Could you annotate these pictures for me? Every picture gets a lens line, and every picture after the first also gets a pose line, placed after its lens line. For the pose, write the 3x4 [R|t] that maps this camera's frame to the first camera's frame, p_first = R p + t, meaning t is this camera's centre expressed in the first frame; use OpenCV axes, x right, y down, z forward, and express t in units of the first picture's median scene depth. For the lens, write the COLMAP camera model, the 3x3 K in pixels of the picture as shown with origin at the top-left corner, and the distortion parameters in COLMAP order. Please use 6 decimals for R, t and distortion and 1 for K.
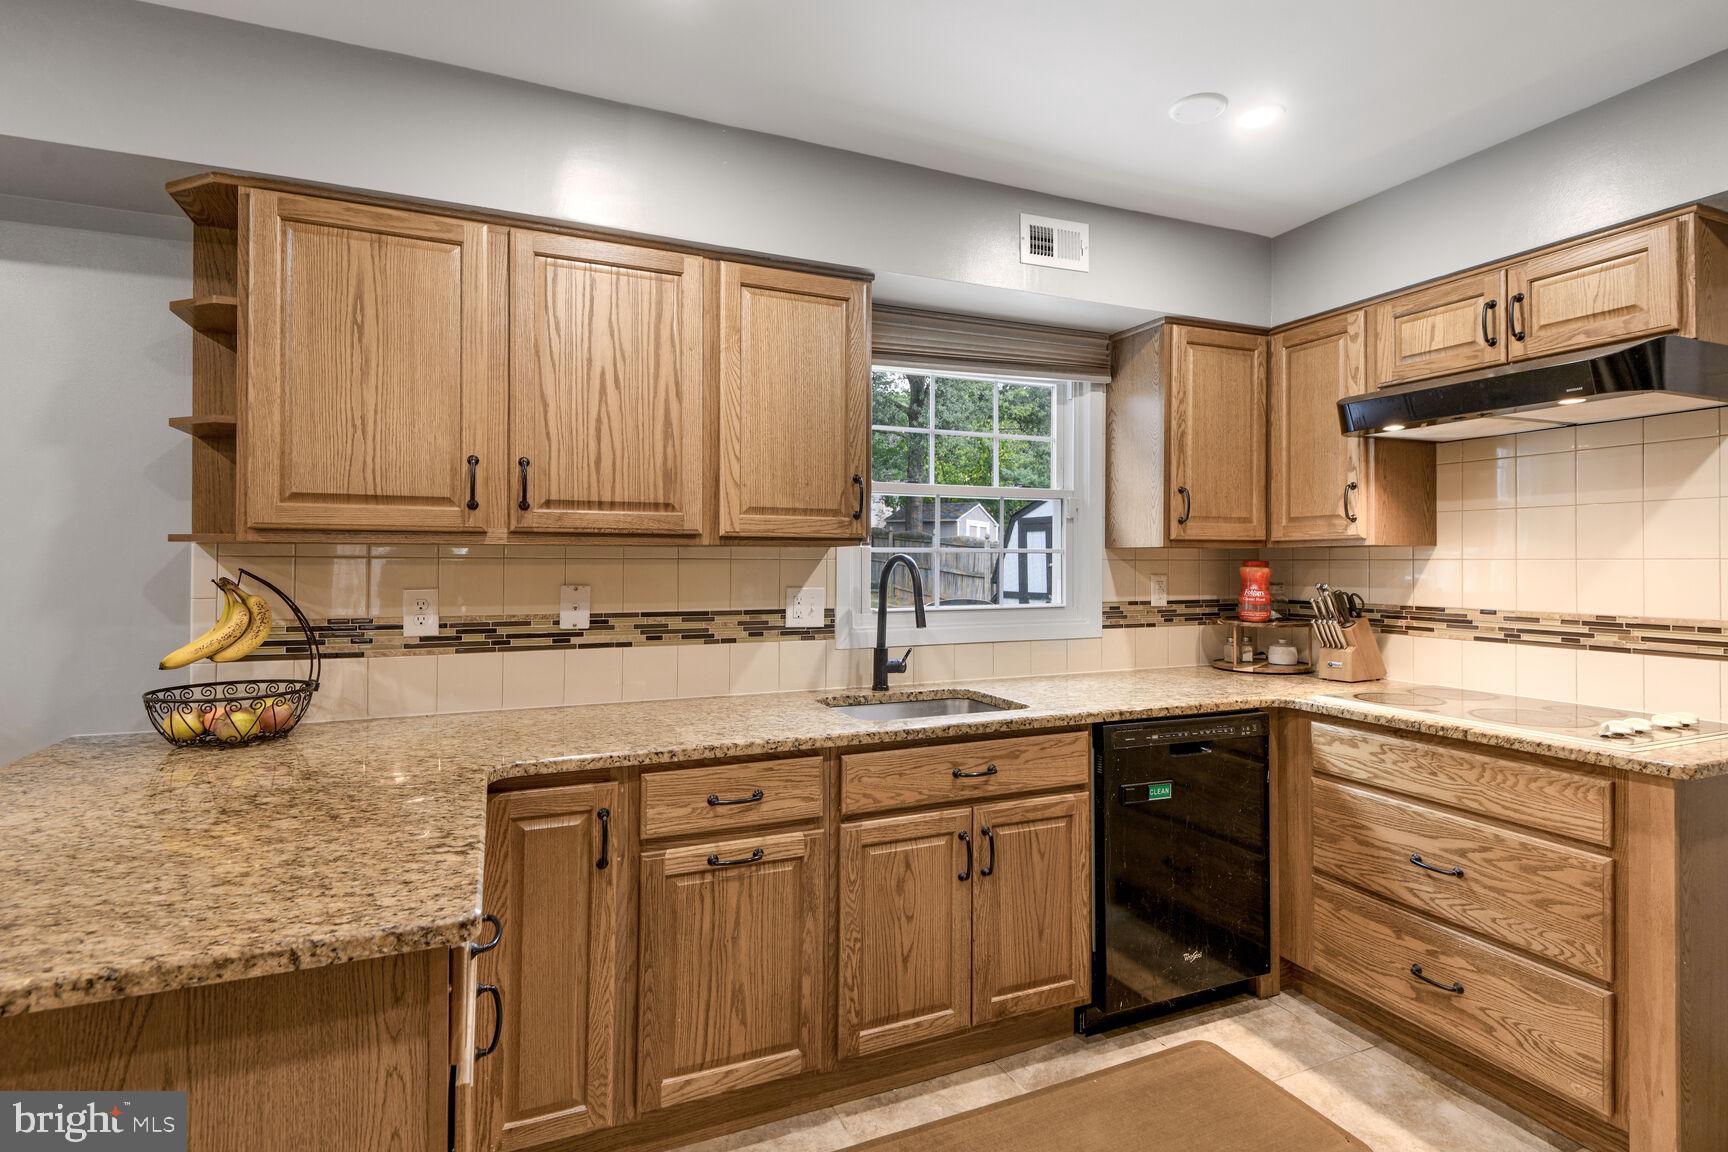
lens RADIAL K [[837.5, 0, 855.2], [0, 837.5, 555.8], [0, 0, 1]] dist [0.031333, -0.022516]
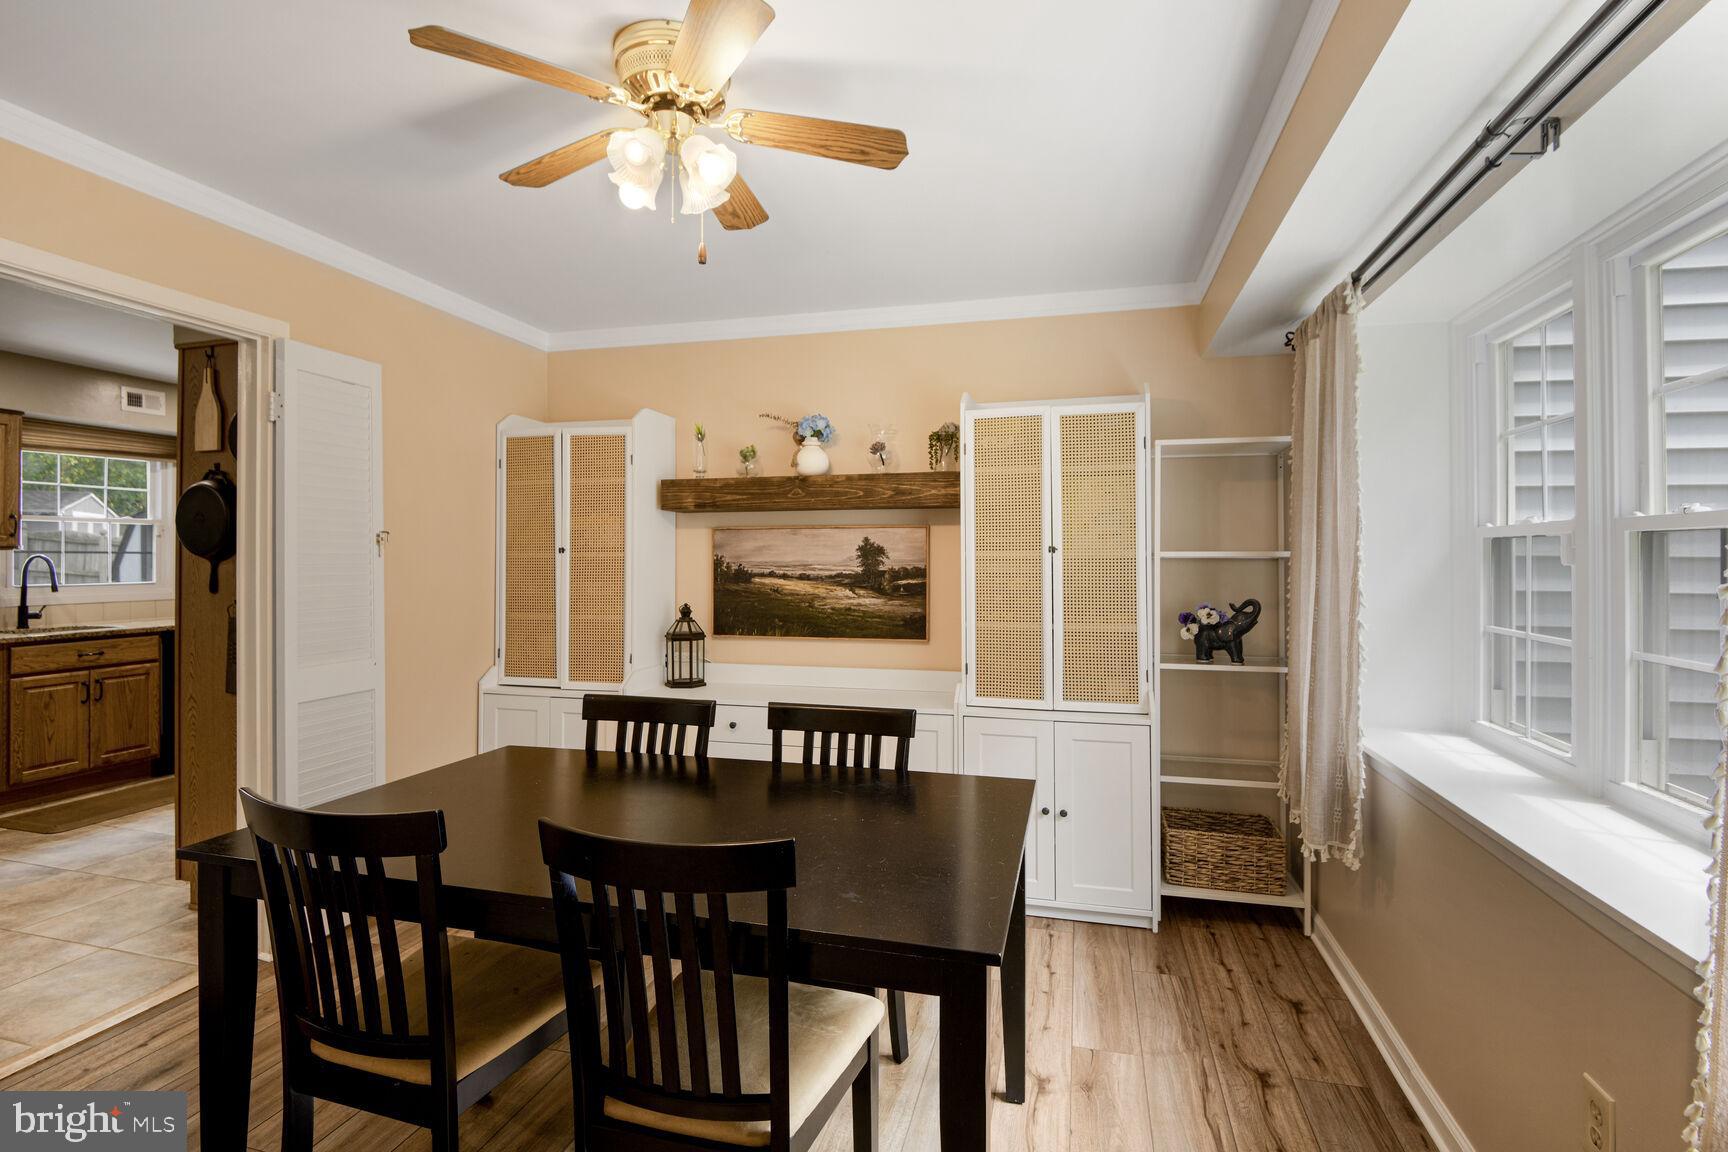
lens RADIAL K [[837.5, 0, 855.2], [0, 837.5, 555.8], [0, 0, 1]] dist [0.031333, -0.022516]
pose [[0.636121, 0.000908, 0.771589, -0.274633], [-0.003313, 0.999993, 0.001554, -0.009898], [-0.771582, -0.003545, 0.636119, -1.817732]]
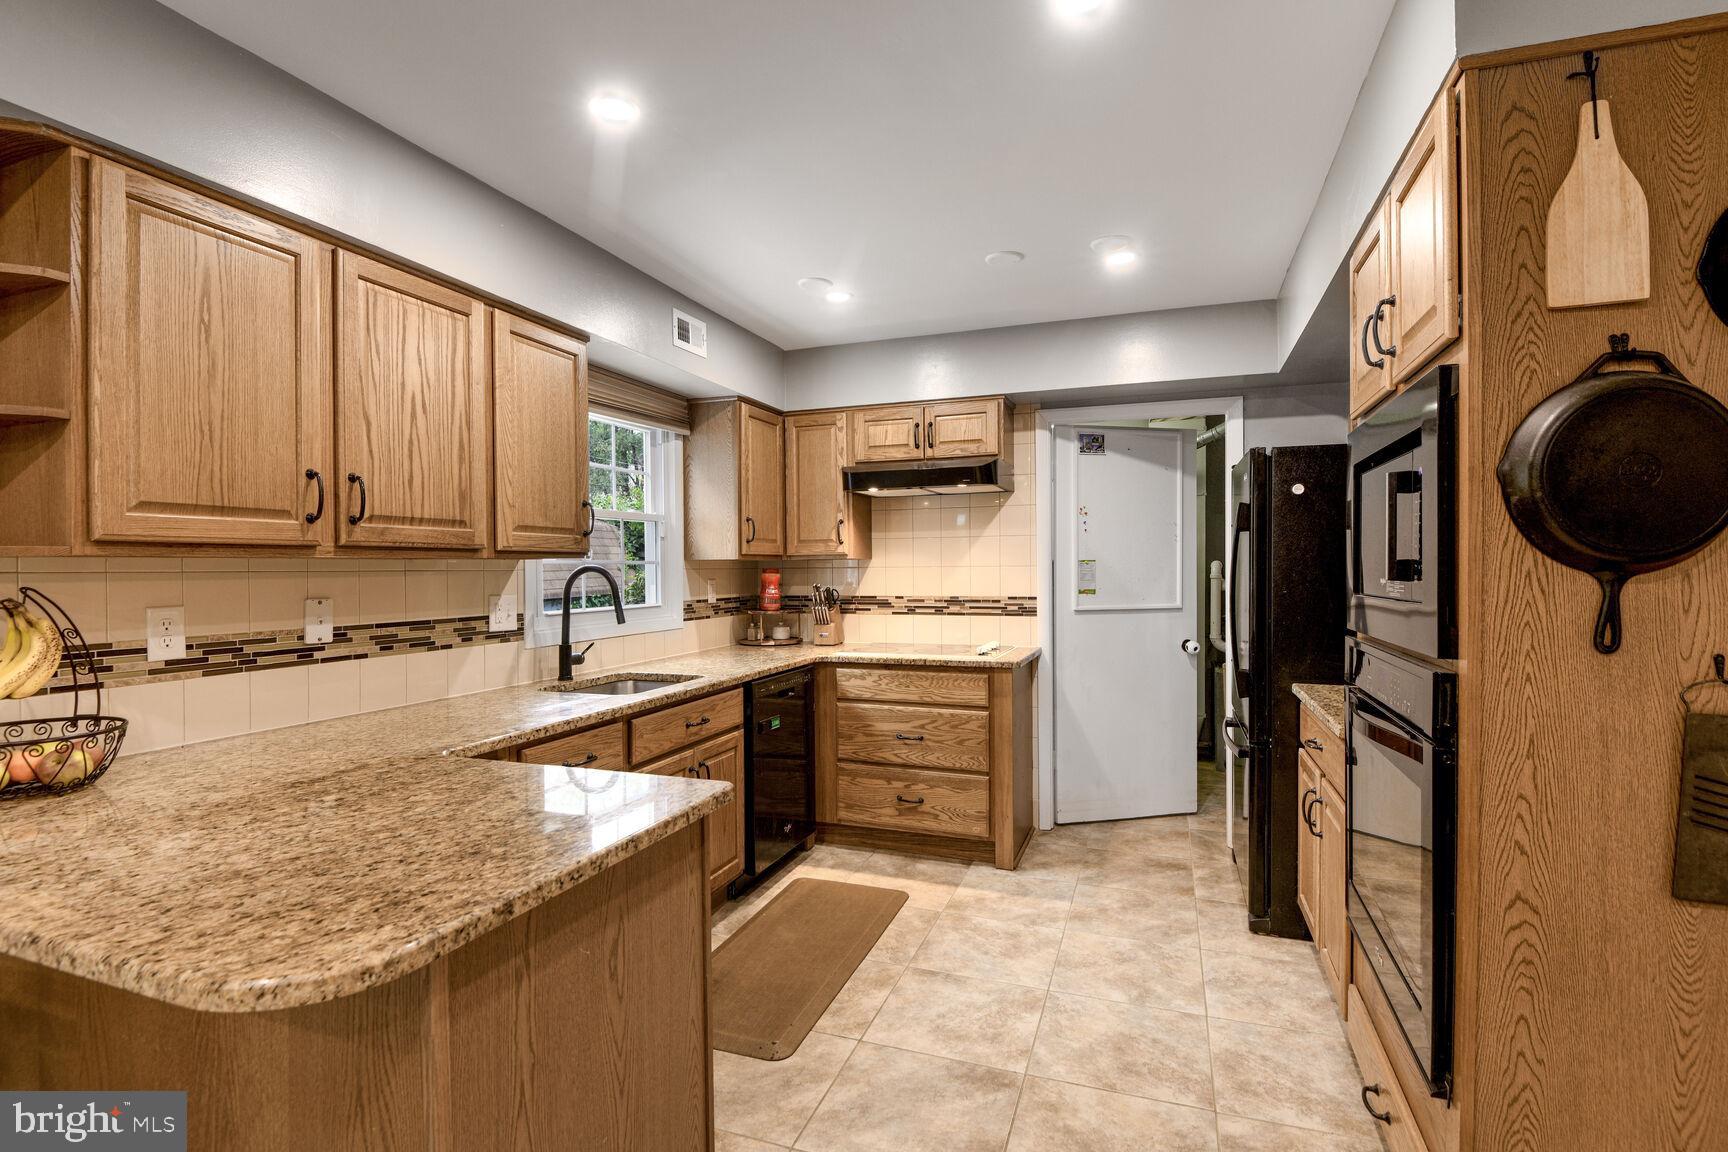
lens RADIAL K [[829.5, 0, 864.0], [0, 829.5, 576.0], [0, 0, 1]] dist [0.001786, -0.020888]
pose [[0.686558, -0.013612, 0.726948, -0.613082], [0.003826, 0.999879, 0.015110, -0.003795], [-0.727065, -0.007592, 0.686527, -0.130154]]
